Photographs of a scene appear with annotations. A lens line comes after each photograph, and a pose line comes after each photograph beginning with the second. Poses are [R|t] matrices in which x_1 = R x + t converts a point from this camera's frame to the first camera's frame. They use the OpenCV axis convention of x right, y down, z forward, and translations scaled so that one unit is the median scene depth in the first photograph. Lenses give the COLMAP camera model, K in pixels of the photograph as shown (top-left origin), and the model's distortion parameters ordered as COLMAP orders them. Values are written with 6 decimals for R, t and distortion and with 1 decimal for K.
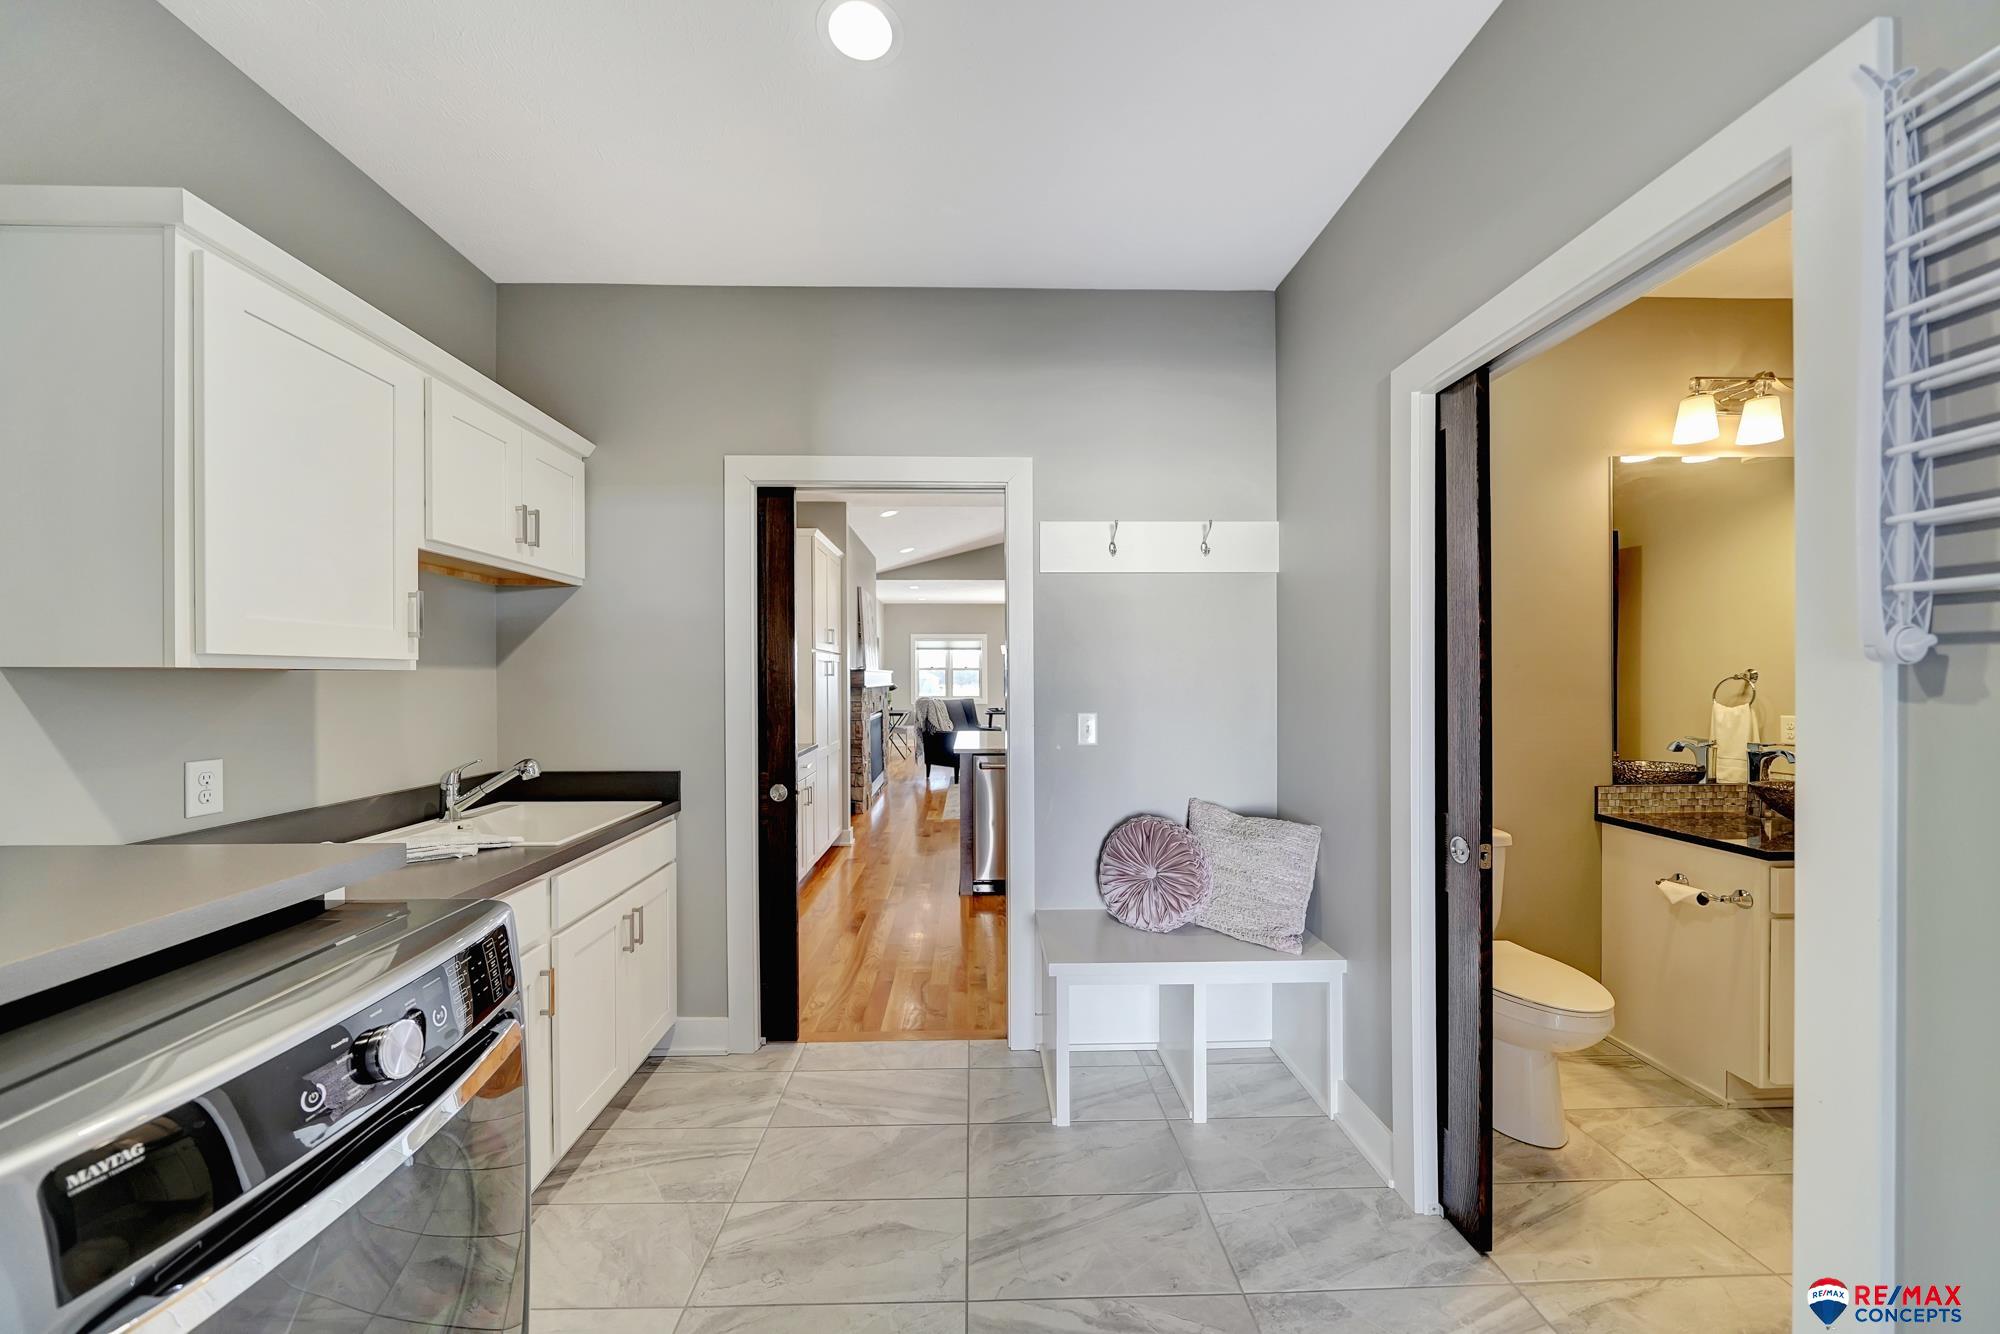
lens RADIAL K [[711.3, 0, 994.2], [0, 711.3, 675.6], [0, 0, 1]] dist [-0.000444, -0.000016]
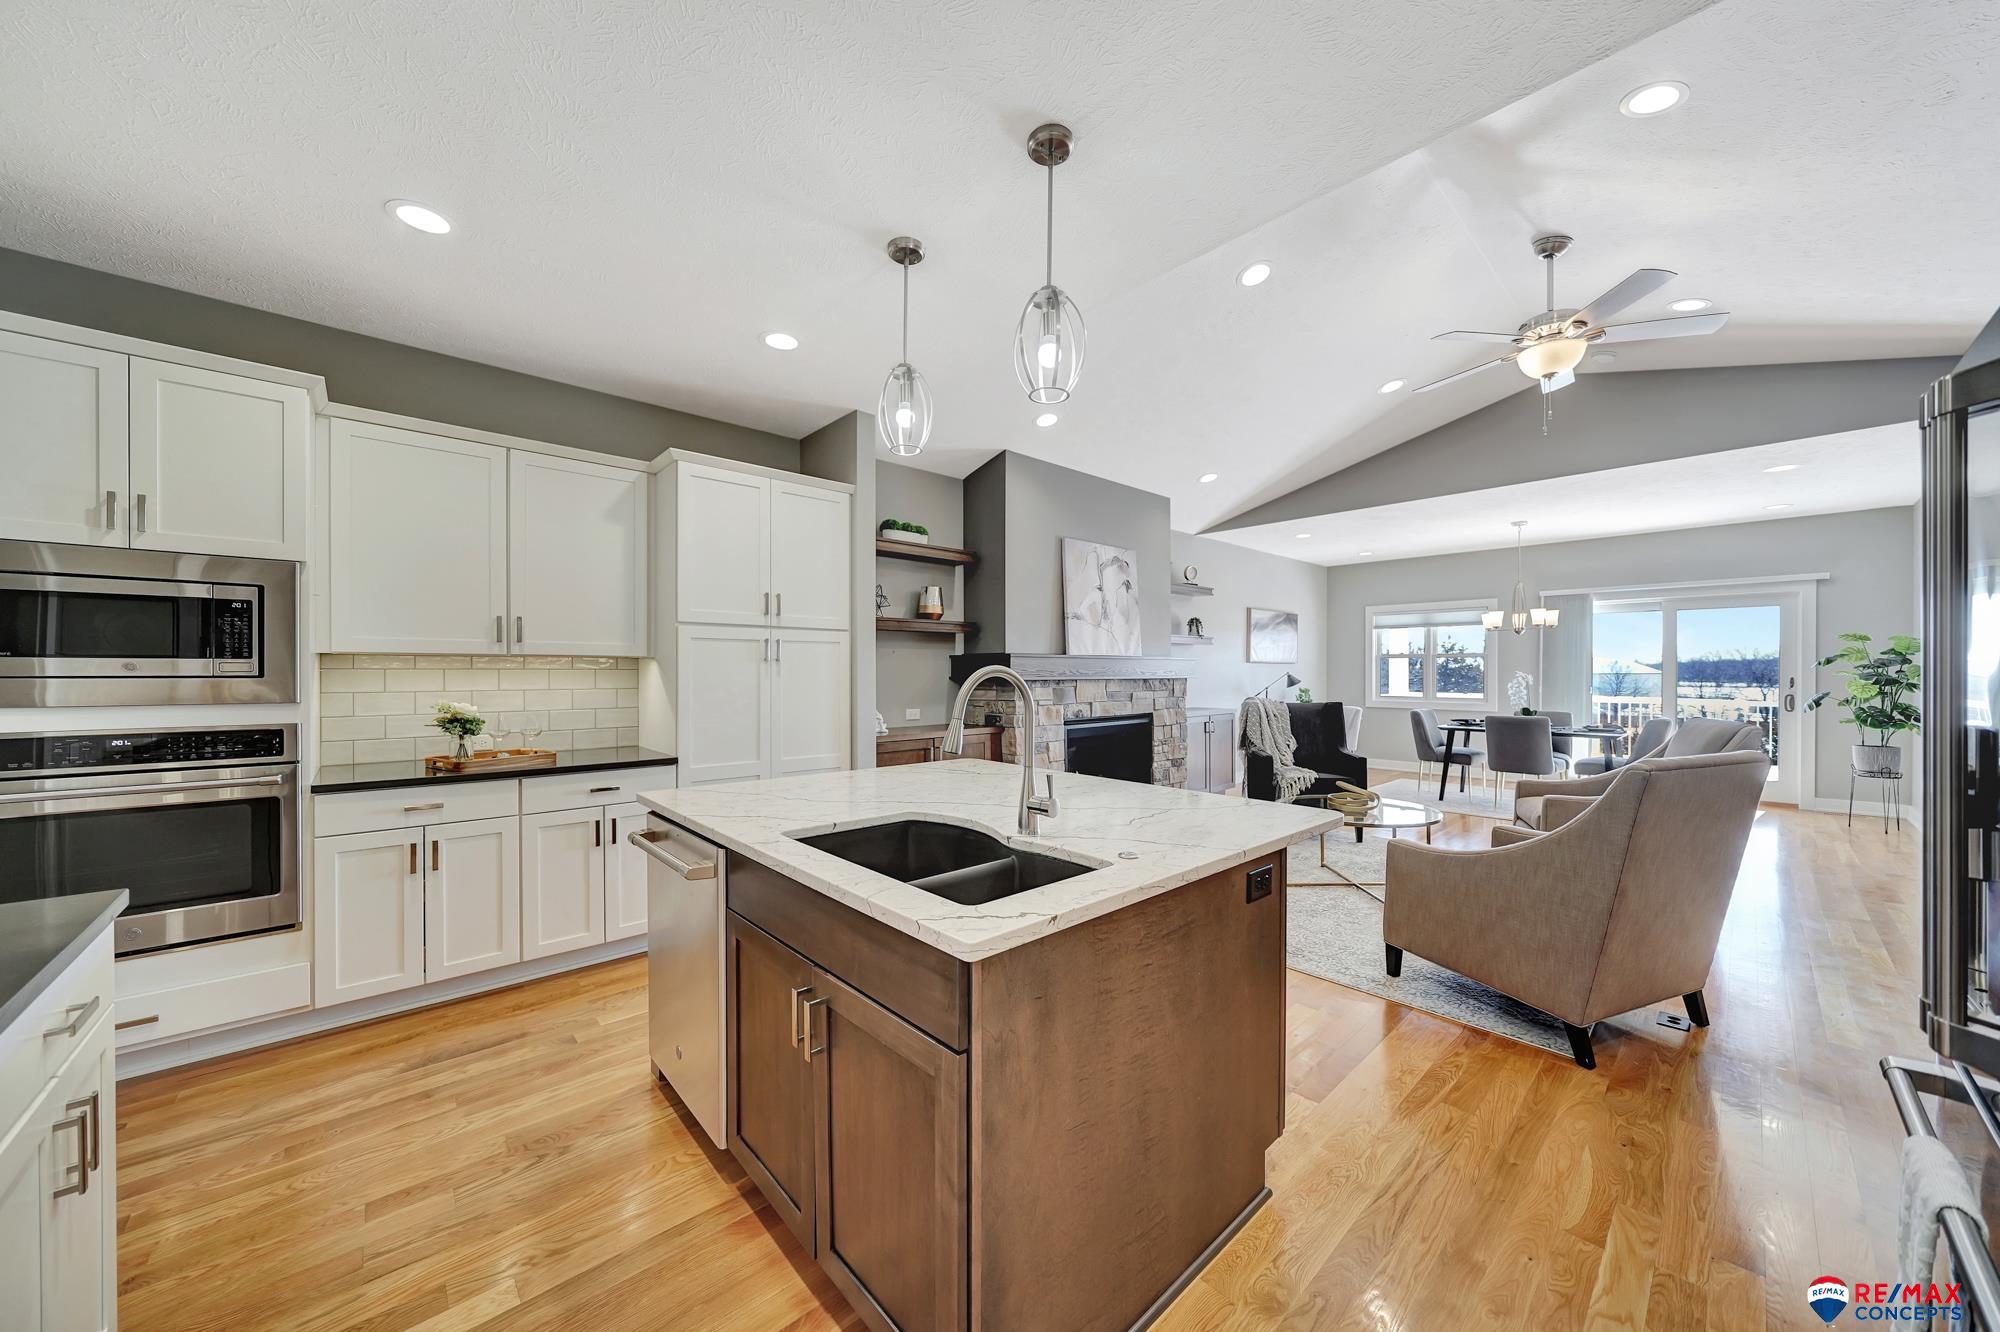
lens RADIAL K [[692.8, 0, 999.1], [0, 692.8, 675.2], [0, 0, 1]] dist [-0.001757, -0.000116]
pose [[0.655064, 0.004162, -0.755562, 0.300077], [0.000770, 0.999981, 0.006176, 0.007403], [0.755573, -0.004628, 0.655048, 0.499105]]
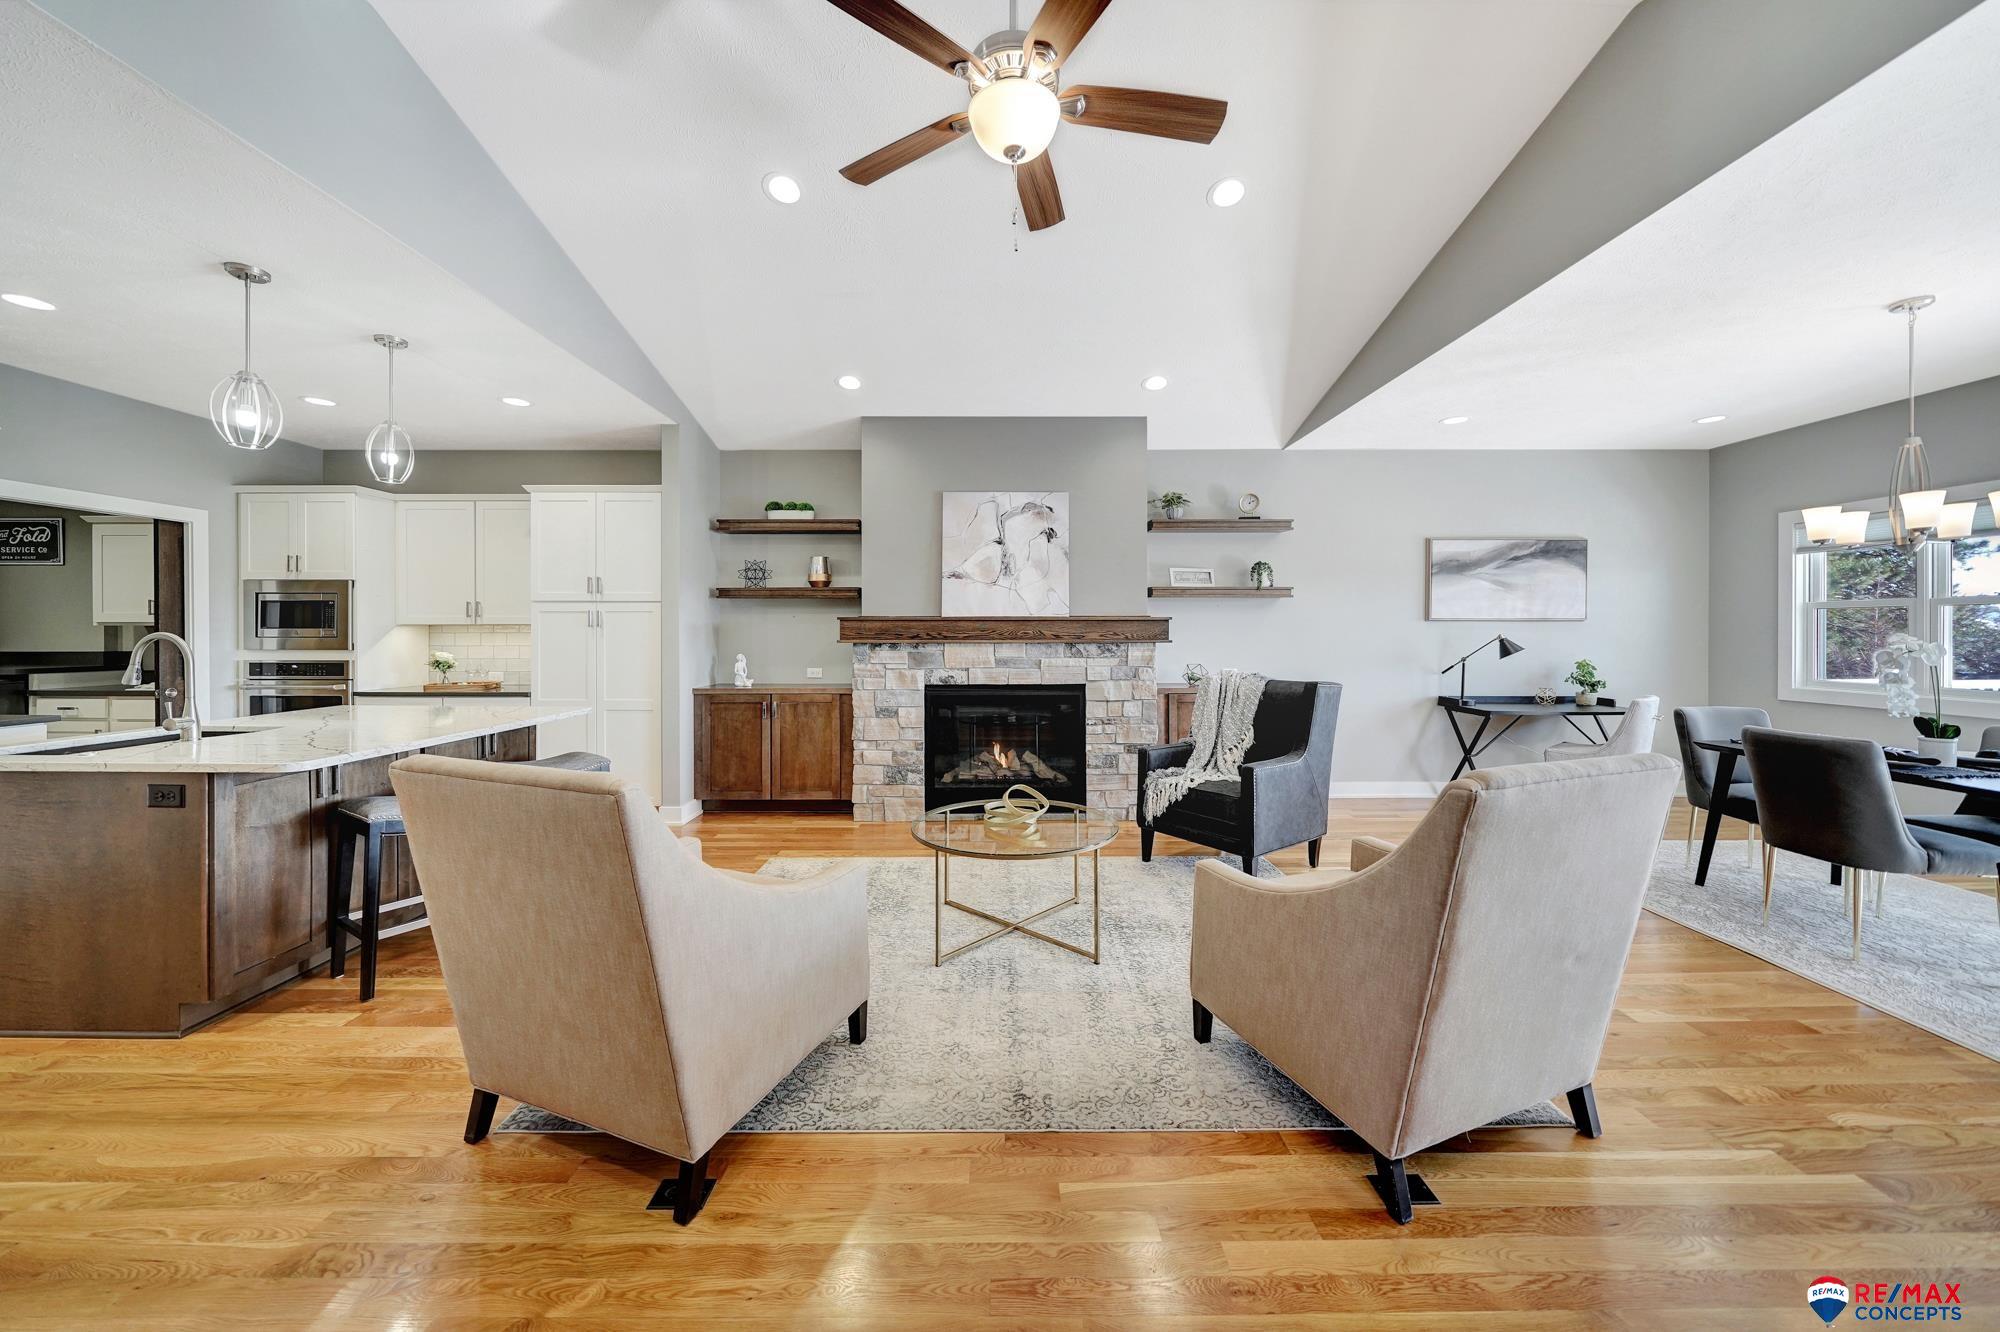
lens RADIAL K [[697.8, 0, 1002.6], [0, 697.8, 636.8], [0, 0, 1]] dist [-0.005663, 0.000132]
pose [[-0.023282, 0.007344, -0.999702, 0.479101], [0.001422, 0.999972, 0.007313, 0.005418], [0.999728, -0.001251, -0.023292, 1.087576]]
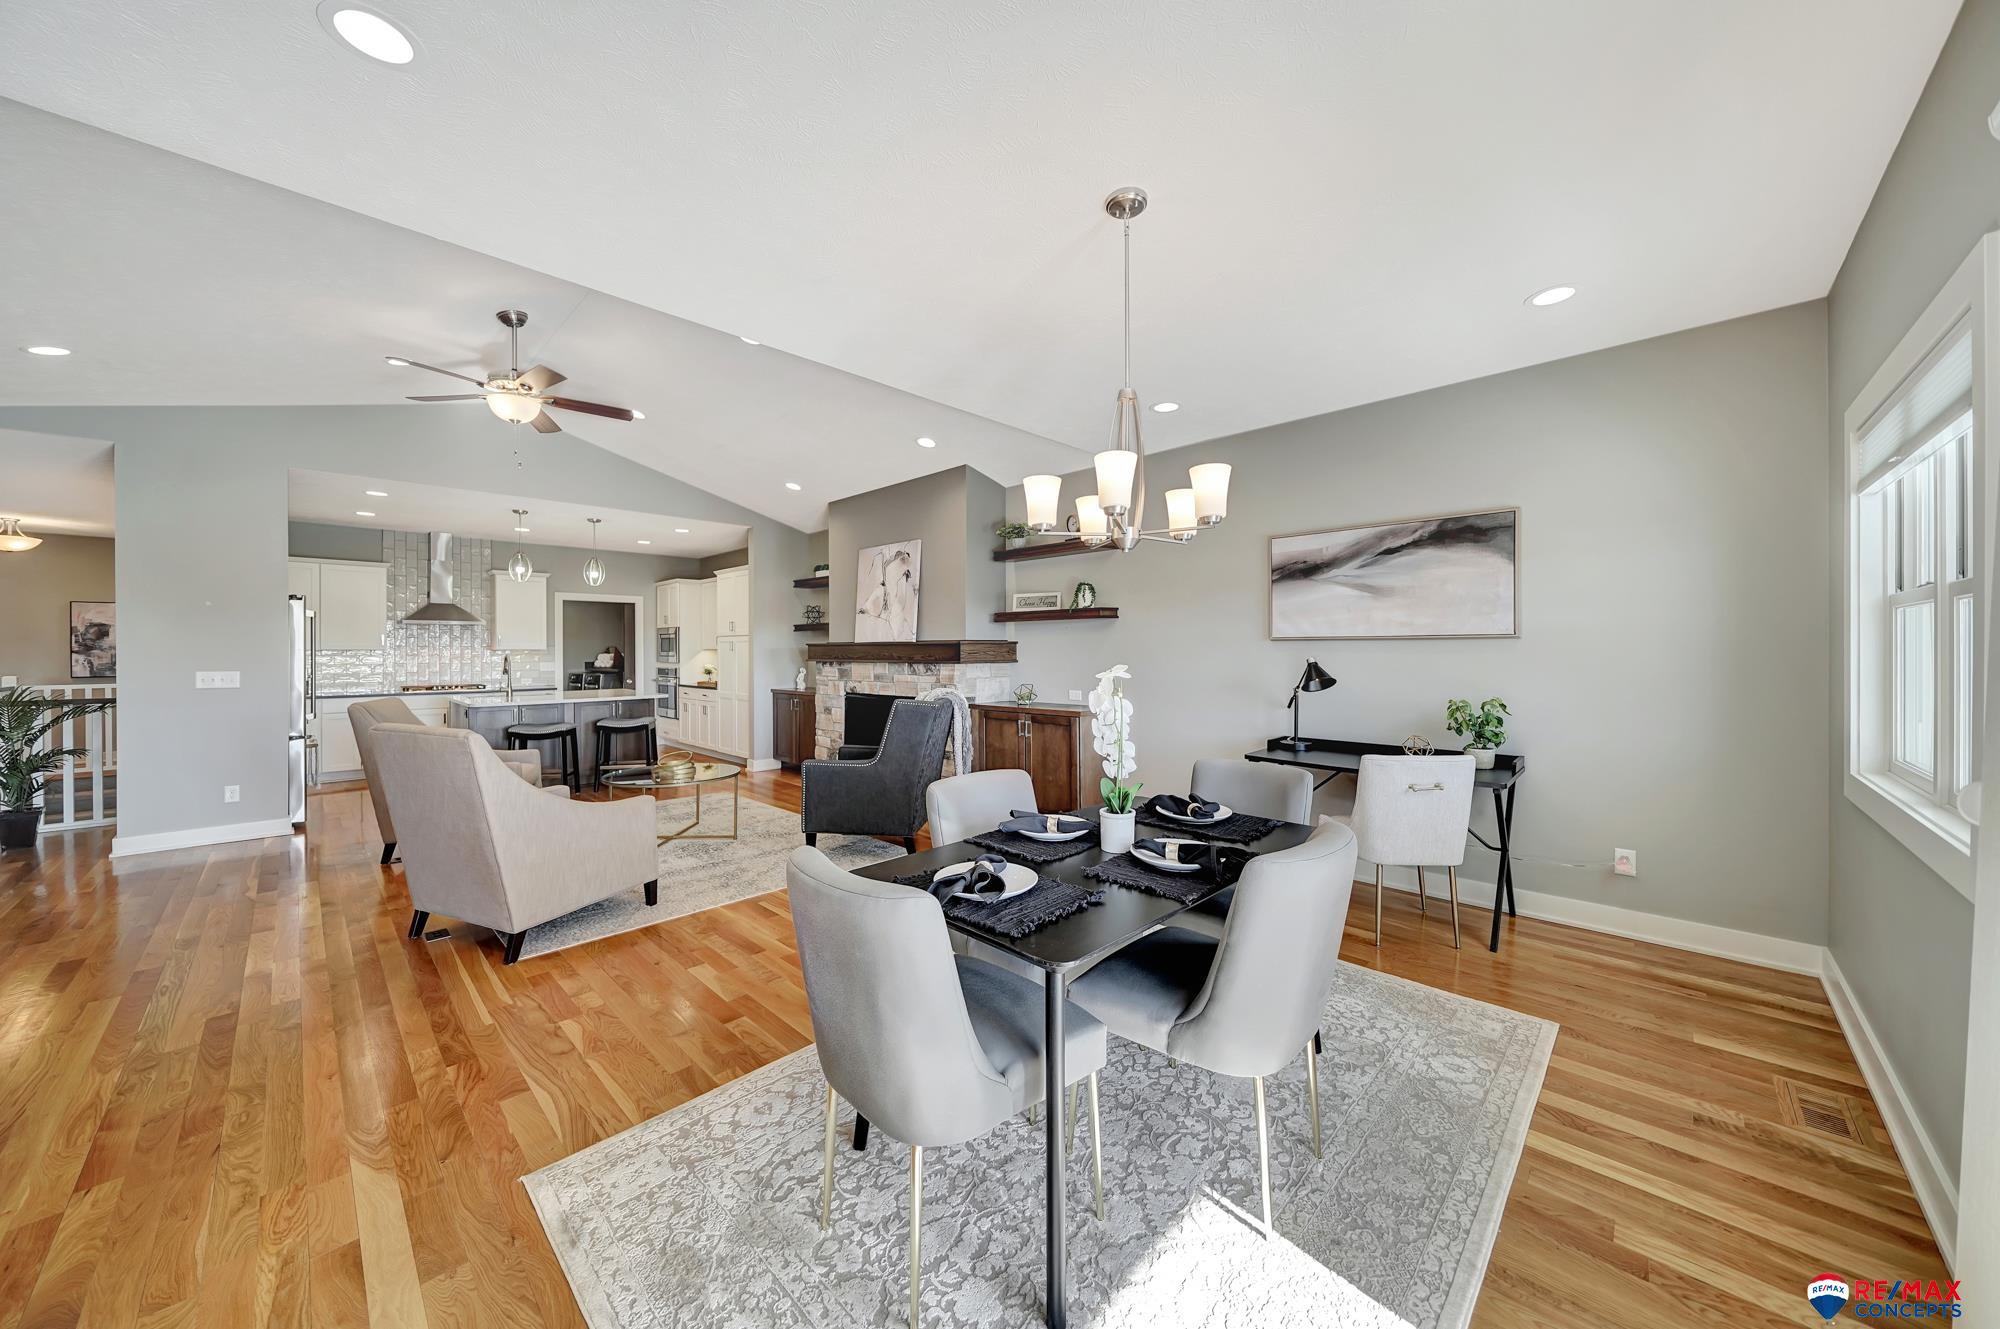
lens RADIAL K [[692.3, 0, 999.0], [0, 692.3, 655.3], [0, 0, 1]] dist [-0.001102, 0.000083]
pose [[-0.719765, 0.008731, -0.694163, 0.301879], [0.004915, 0.999960, 0.007481, 0.001583], [0.694201, 0.001972, -0.719779, 1.787204]]
